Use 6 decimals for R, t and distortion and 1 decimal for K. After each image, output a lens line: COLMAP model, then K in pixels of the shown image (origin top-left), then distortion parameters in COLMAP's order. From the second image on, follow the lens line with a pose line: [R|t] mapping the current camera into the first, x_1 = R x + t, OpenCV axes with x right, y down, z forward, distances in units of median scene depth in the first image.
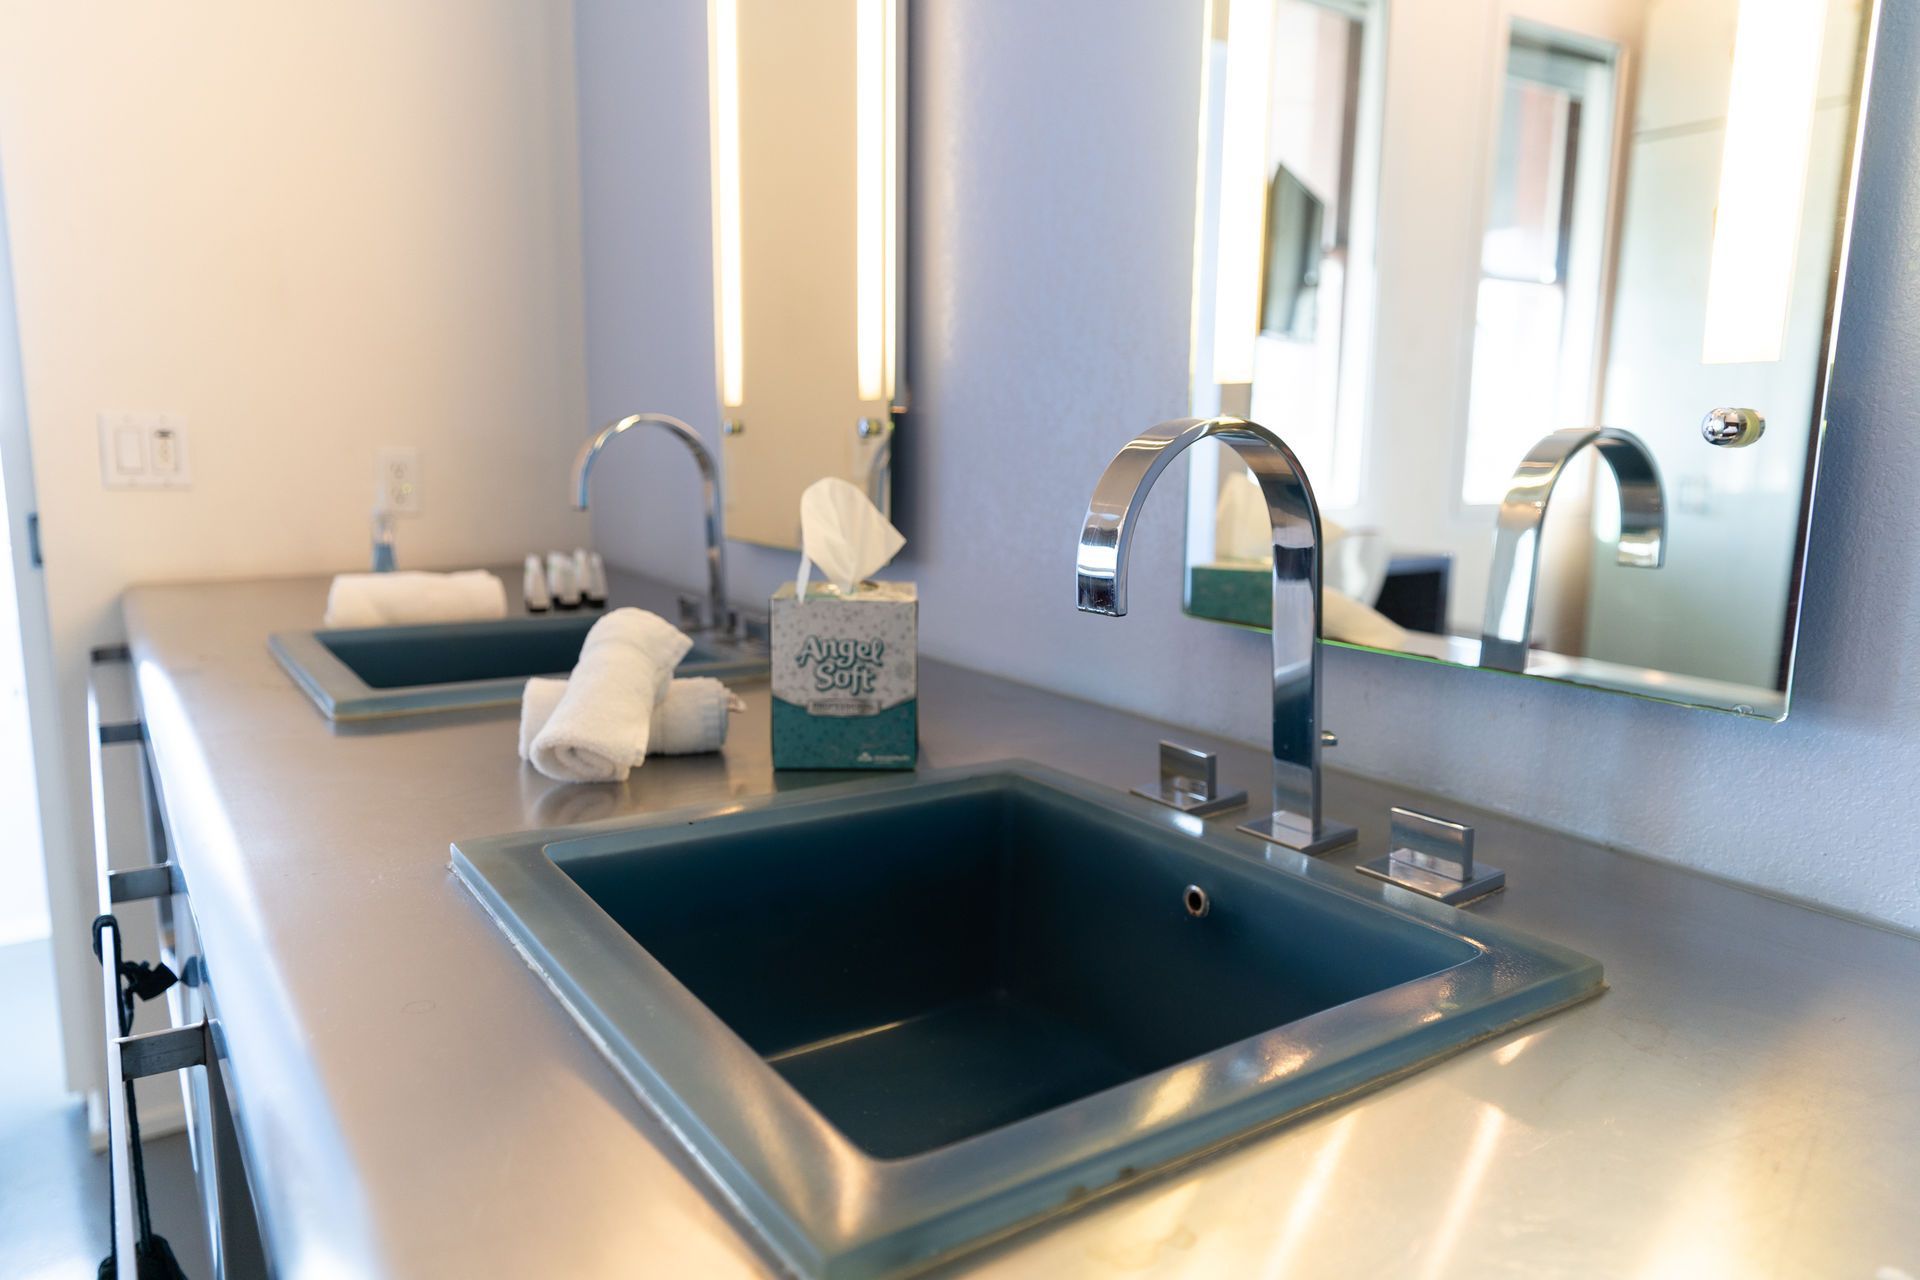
lens RADIAL K [[1275.0, 0, 961.7], [0, 1275.0, 660.4], [0, 0, 1]] dist [-0.004542, -0.000570]
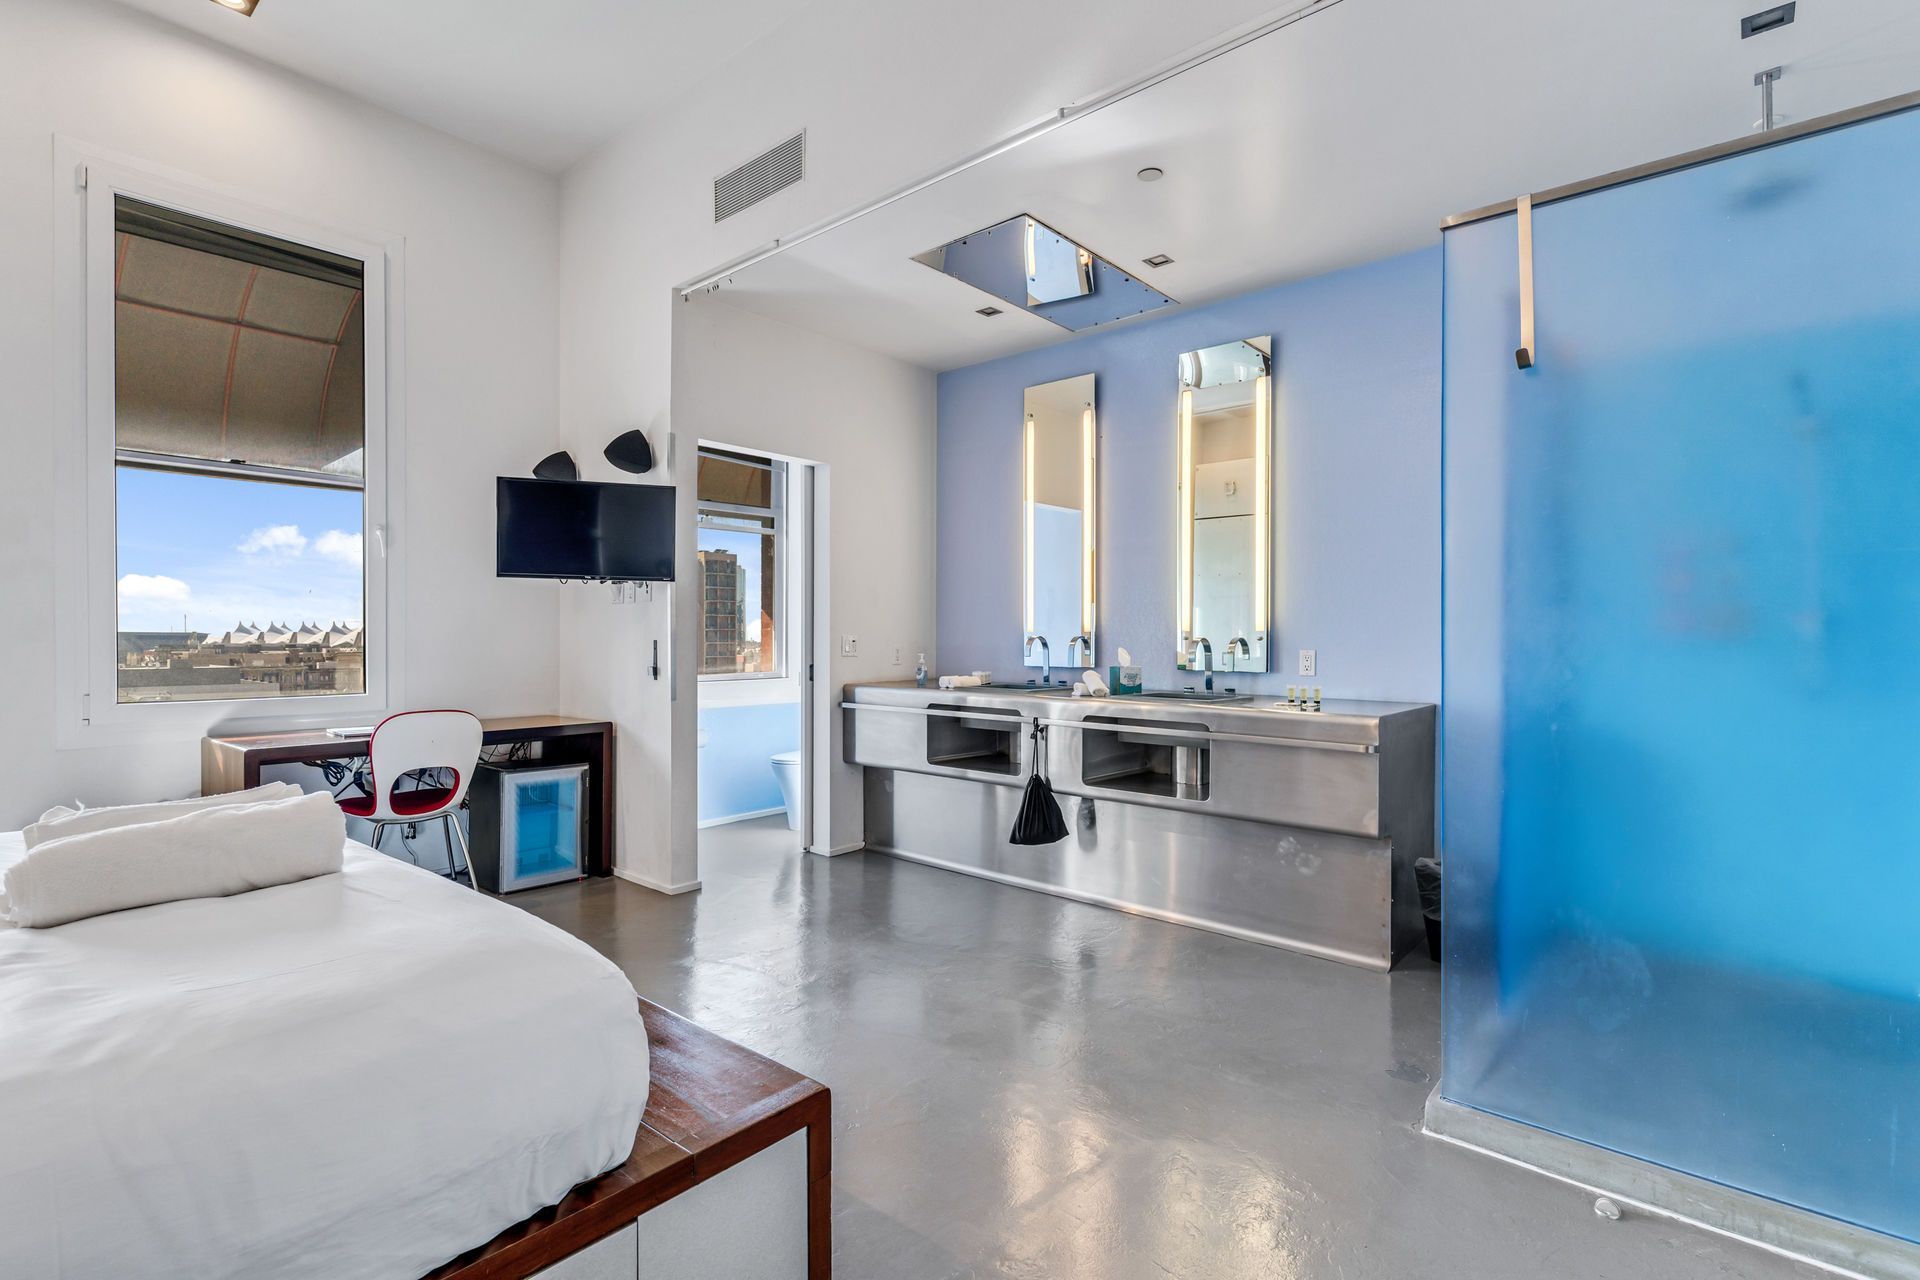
lens RADIAL K [[927.7, 0, 954.4], [0, 927.7, 637.6], [0, 0, 1]] dist [0.000549, 0.000545]
pose [[0.969943, -0.015927, 0.242810, -1.961643], [0.055199, 0.986244, -0.155807, 0.453368], [-0.236988, 0.164527, 0.957480, -3.033041]]
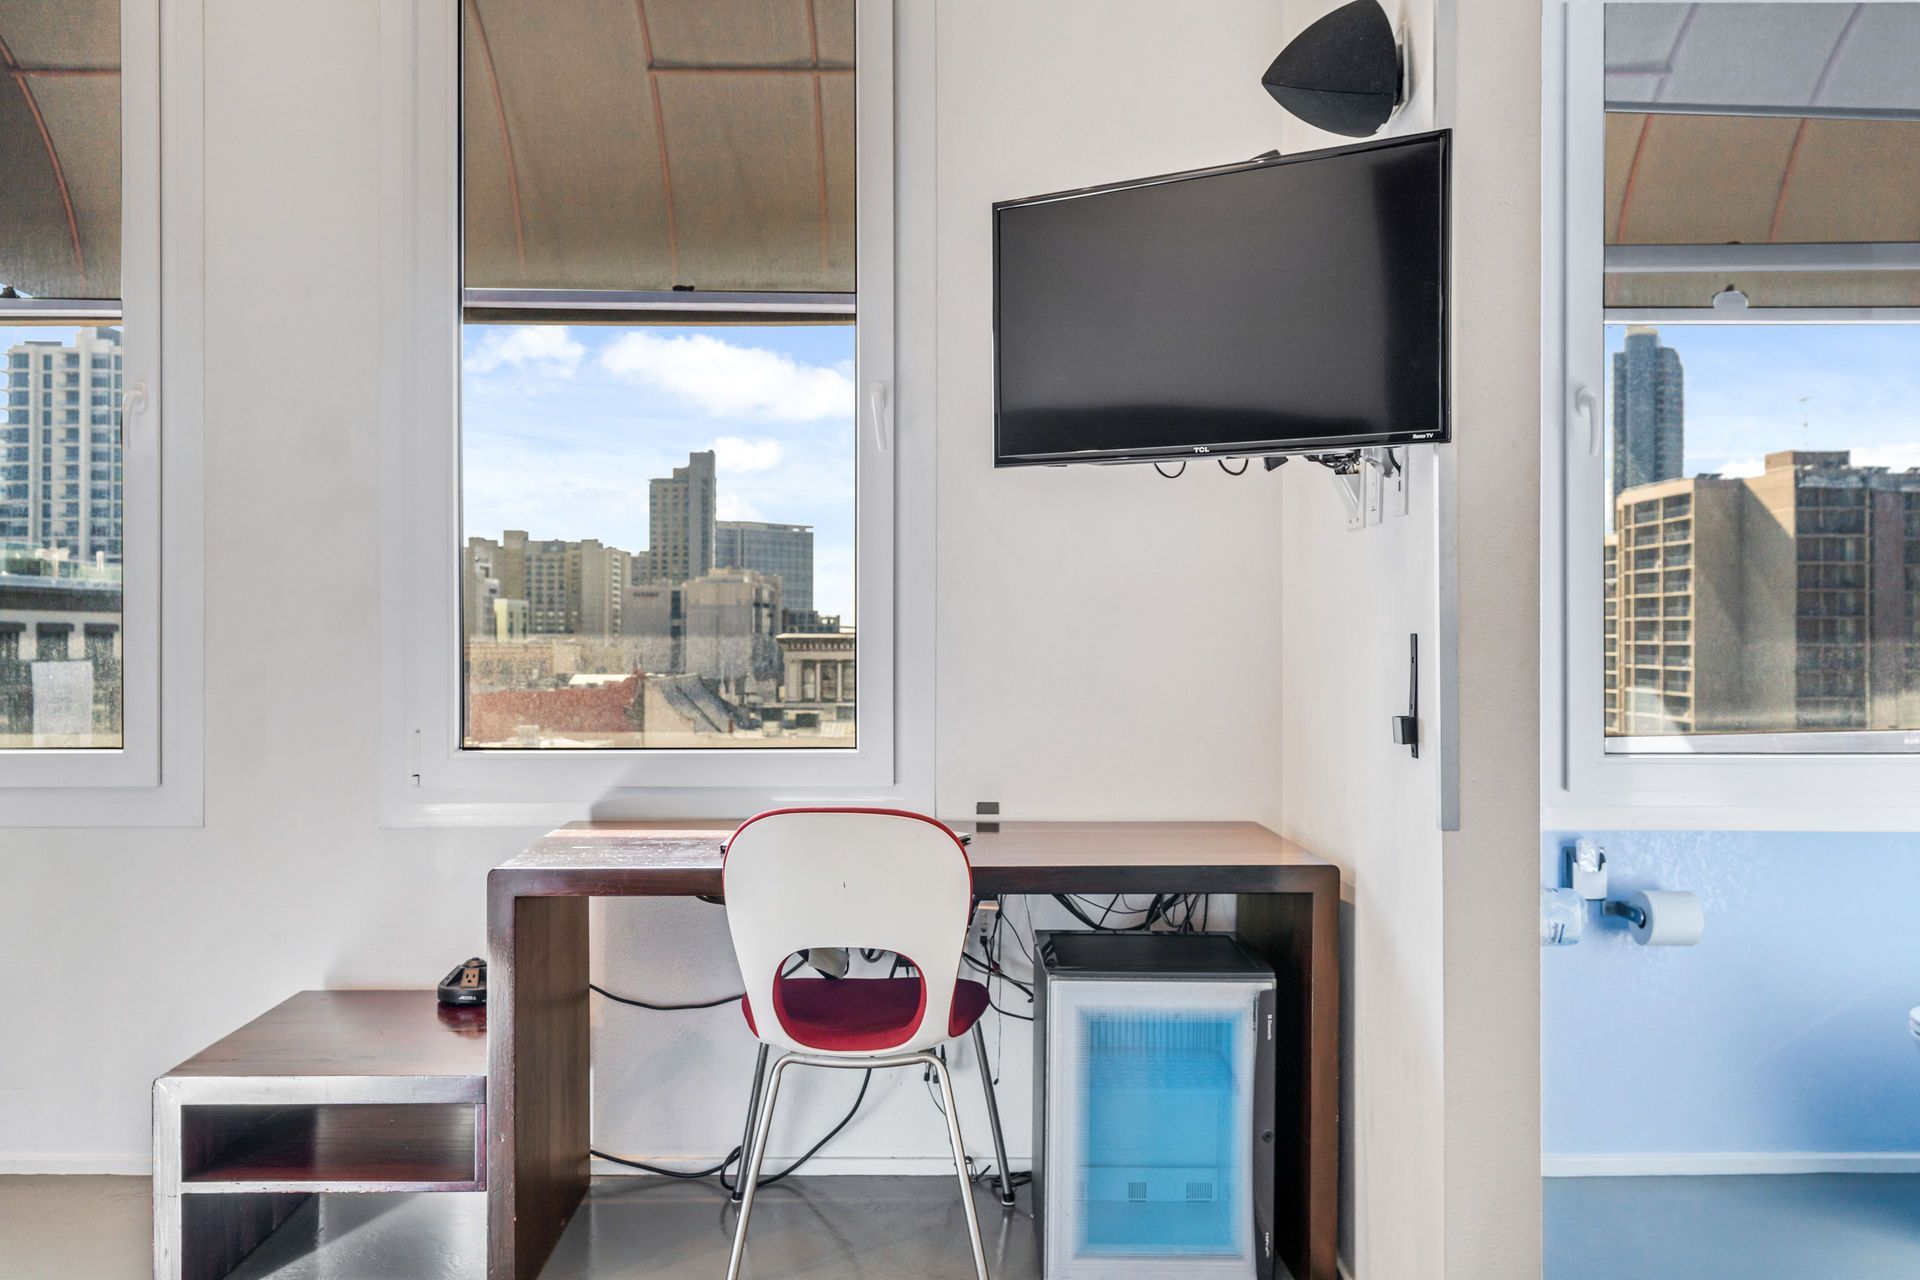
lens RADIAL K [[1538.3, 0, 950.7], [0, 1538.3, 632.1], [0, 0, 1]] dist [0.001920, 0.000599]
pose [[0.821791, -0.015841, -0.569569, -1.516030], [-0.083683, 0.985418, -0.148148, 0.105868], [0.563611, 0.169410, 0.808482, -0.775307]]
